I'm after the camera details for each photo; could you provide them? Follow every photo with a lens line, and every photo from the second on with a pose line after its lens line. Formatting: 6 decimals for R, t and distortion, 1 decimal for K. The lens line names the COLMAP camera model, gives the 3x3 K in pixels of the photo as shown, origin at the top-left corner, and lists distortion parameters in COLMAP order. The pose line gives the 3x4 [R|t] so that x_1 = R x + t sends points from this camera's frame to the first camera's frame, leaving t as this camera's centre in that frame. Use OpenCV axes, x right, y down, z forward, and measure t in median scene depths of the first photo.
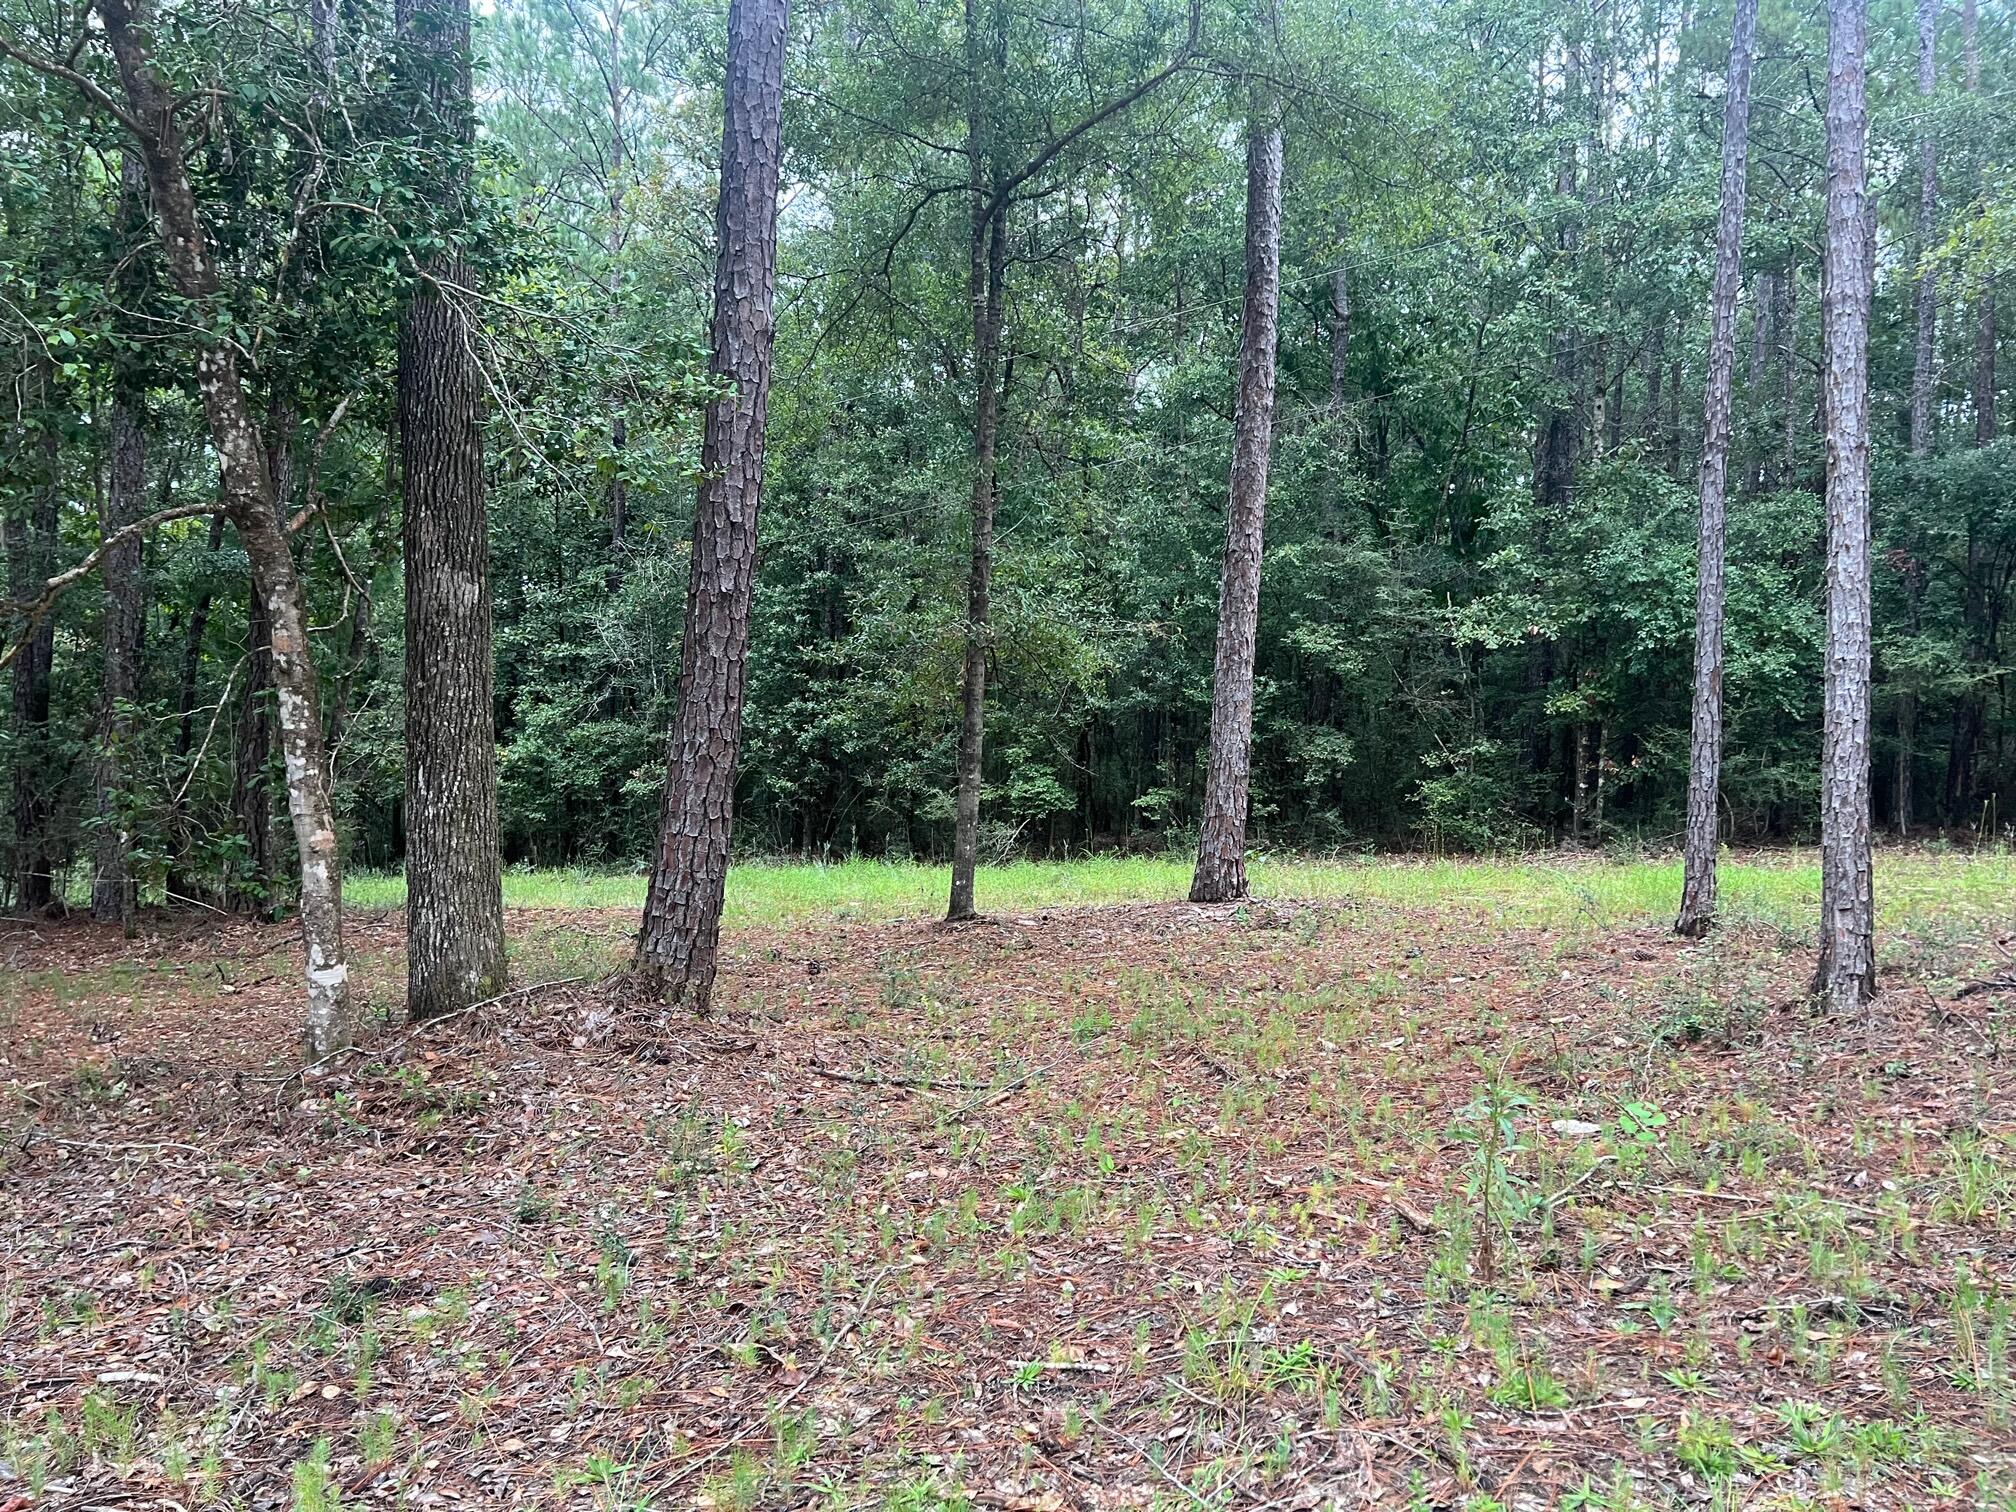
lens RADIAL K [[1479.3, 0, 1053.8], [0, 1479.3, 759.8], [0, 0, 1]] dist [0.087392, -0.098800]
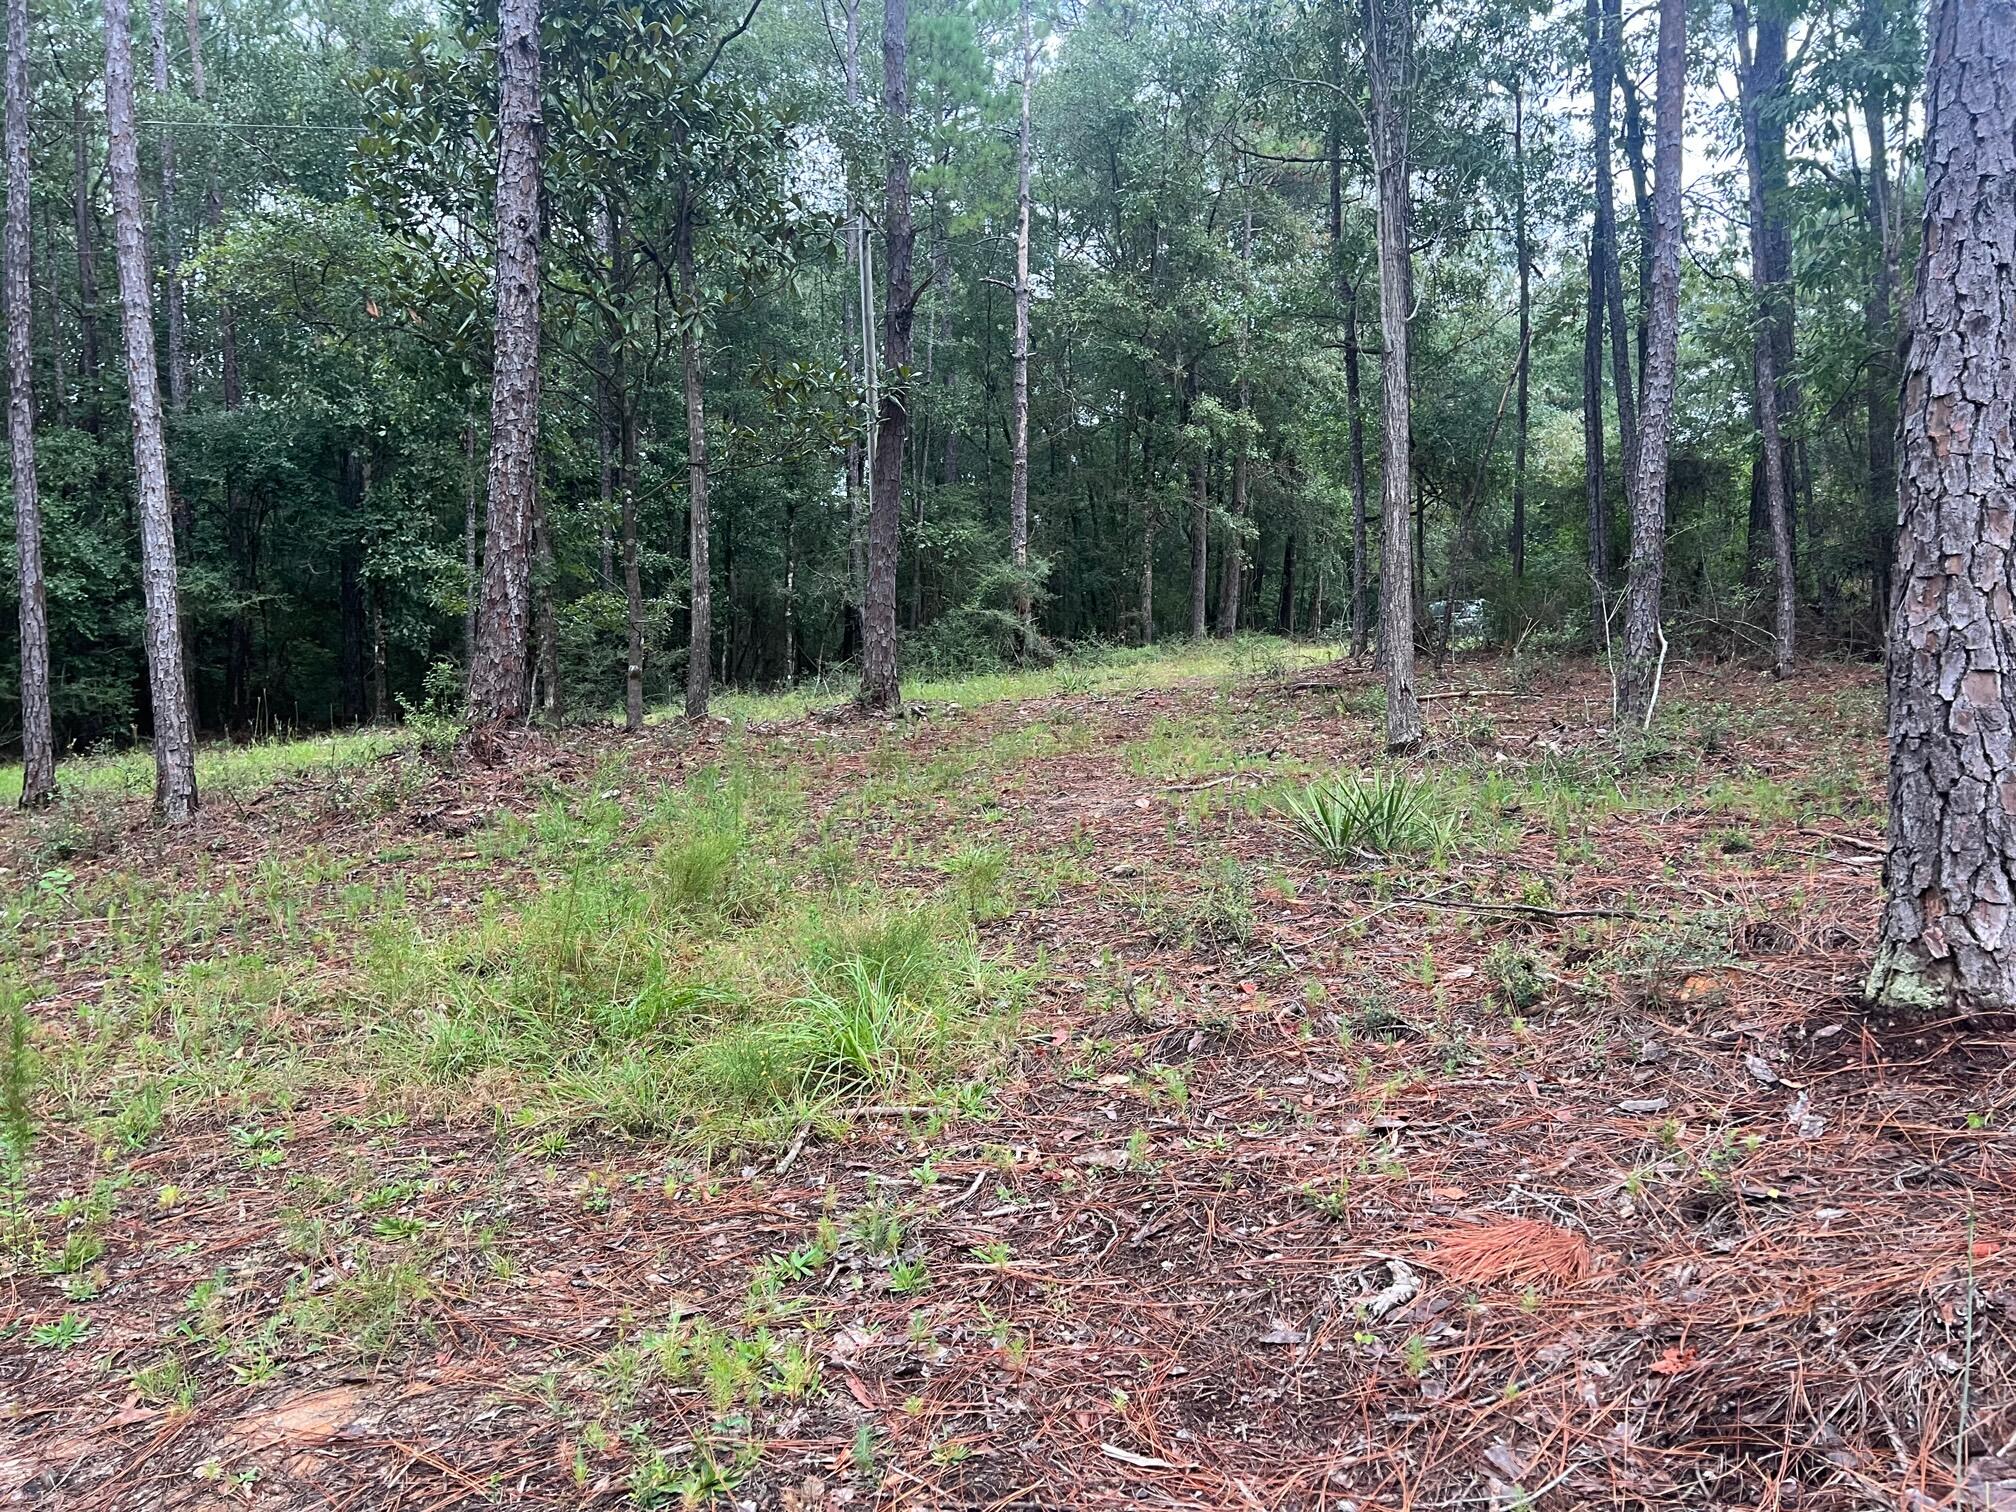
lens RADIAL K [[1493.3, 0, 1004.2], [0, 1493.3, 764.5], [0, 0, 1]] dist [0.054896, -0.069157]
pose [[0.525980, -0.078509, 0.846866, -0.101384], [0.042438, 0.996913, 0.066062, 0.020812], [-0.849437, 0.001192, 0.527688, -0.156866]]
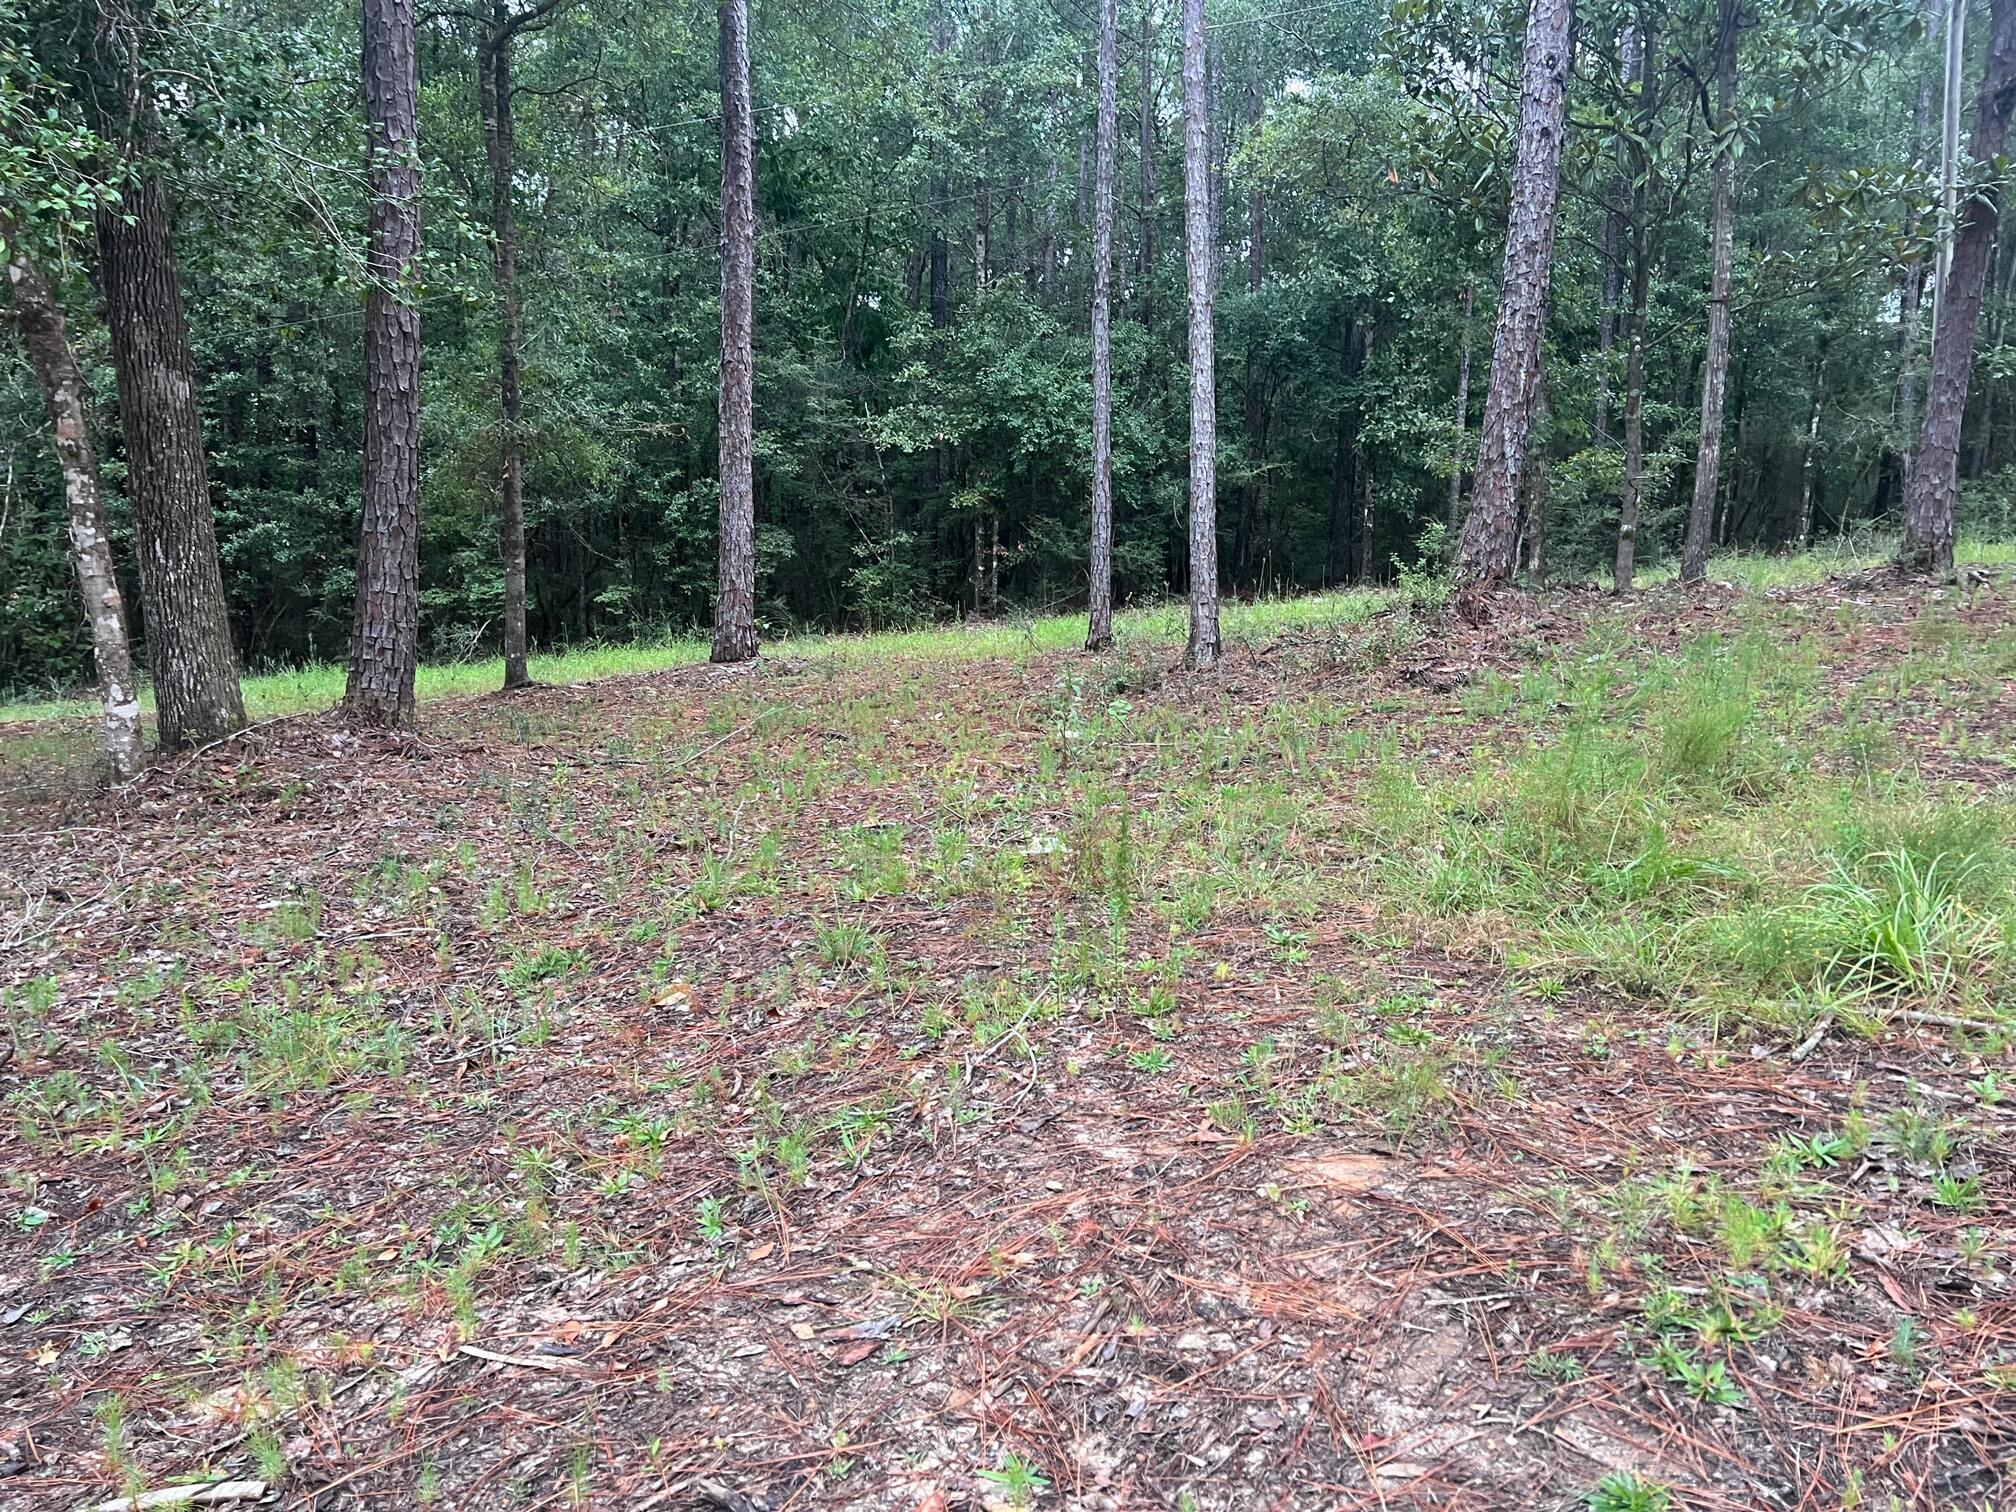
lens RADIAL K [[1491.3, 0, 1013.7], [0, 1491.3, 771.9], [0, 0, 1]] dist [0.058847, -0.065279]
pose [[0.920329, -0.087401, 0.381256, -0.113392], [0.038095, 0.990110, 0.135020, 0.021626], [-0.389286, -0.109739, 0.914557, -0.157943]]
